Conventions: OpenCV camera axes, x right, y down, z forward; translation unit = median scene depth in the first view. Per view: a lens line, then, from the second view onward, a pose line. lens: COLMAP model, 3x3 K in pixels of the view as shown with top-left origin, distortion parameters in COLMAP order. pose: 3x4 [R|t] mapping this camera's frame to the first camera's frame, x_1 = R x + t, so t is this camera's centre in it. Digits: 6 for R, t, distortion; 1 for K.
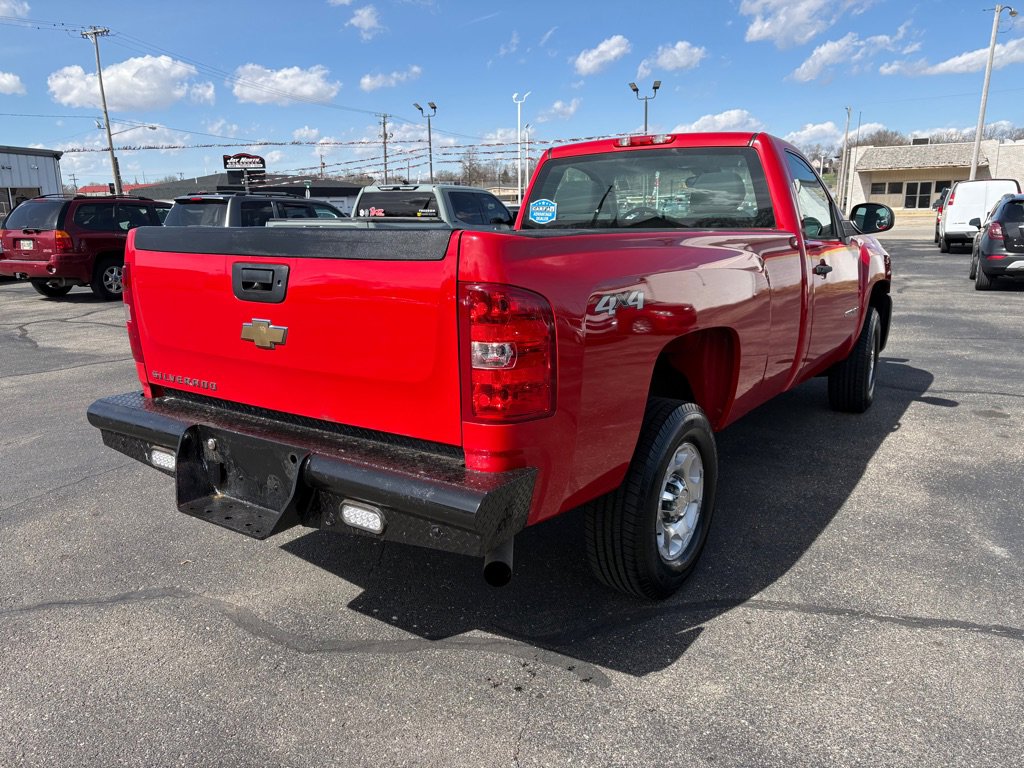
lens RADIAL K [[758.4, 0, 507.9], [0, 758.4, 389.2], [0, 0, 1]] dist [0.030167, -0.021675]
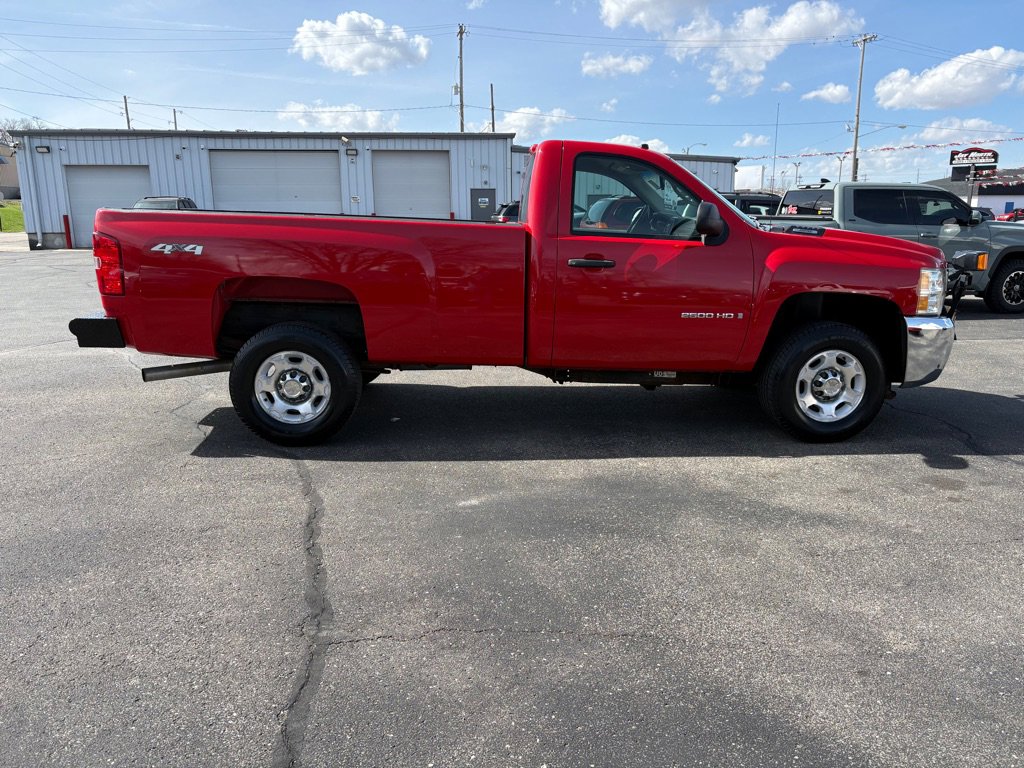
lens RADIAL K [[743.2, 0, 517.7], [0, 743.2, 385.2], [0, 0, 1]] dist [0.006257, 0.001541]
pose [[0.618067, 0.192968, -0.762074, 0.872364], [-0.190482, 0.977278, 0.092974, -0.048096], [0.762699, 0.087697, 0.640780, 0.183947]]
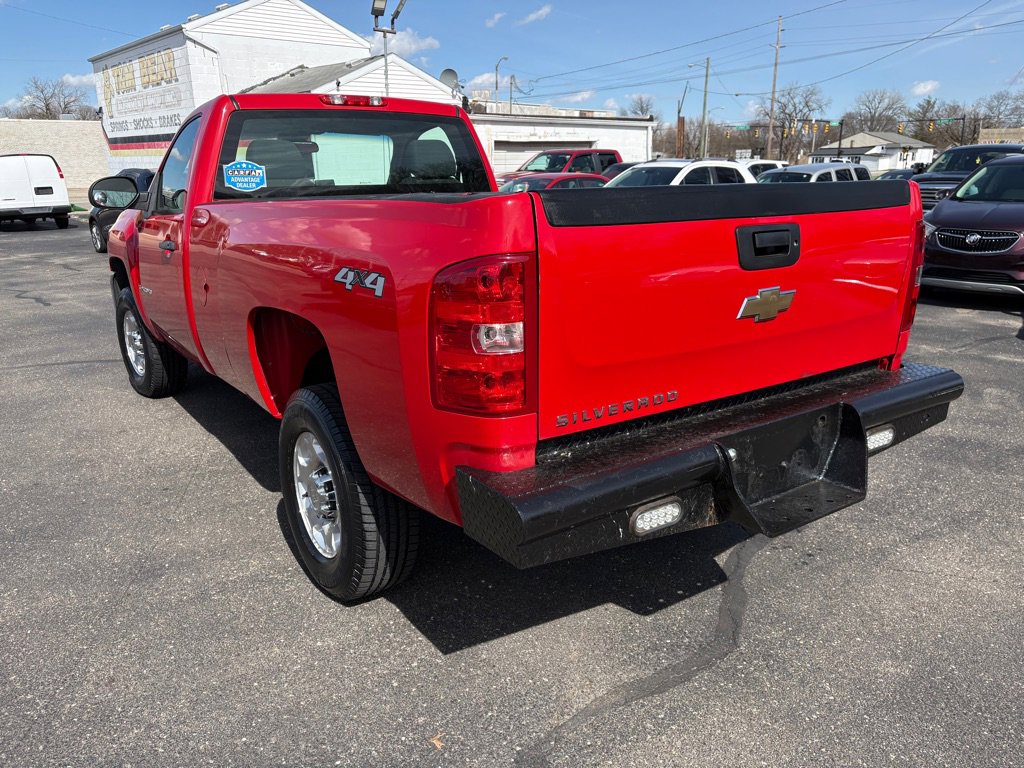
lens RADIAL K [[770.0, 0, 507.4], [0, 770.0, 381.8], [0, 0, 1]] dist [0.000917, 0.037904]
pose [[0.352758, -0.233030, 0.906233, -0.521642], [0.217206, 0.962432, 0.162932, -0.082082], [-0.910156, 0.139364, 0.390121, 0.385772]]
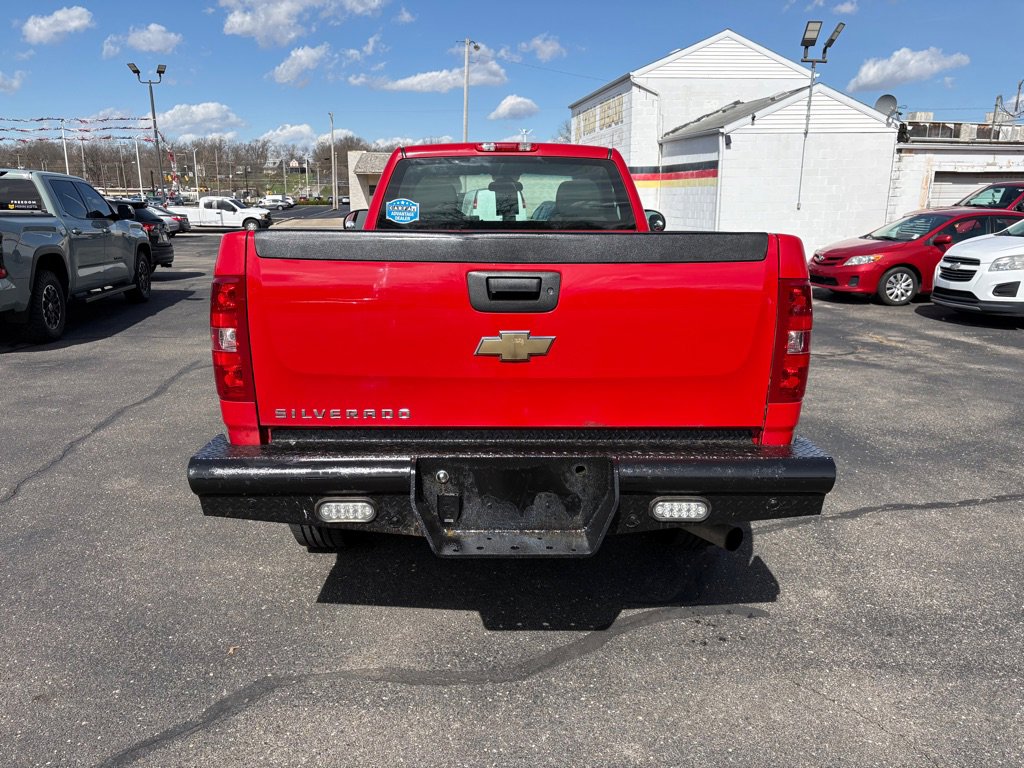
lens RADIAL K [[758.4, 0, 507.9], [0, 758.4, 389.2], [0, 0, 1]] dist [0.030167, -0.021675]
pose [[0.812590, -0.117690, 0.570829, -0.355210], [0.115349, 0.992502, 0.040427, -0.024268], [-0.571307, 0.032994, 0.820073, 0.101523]]
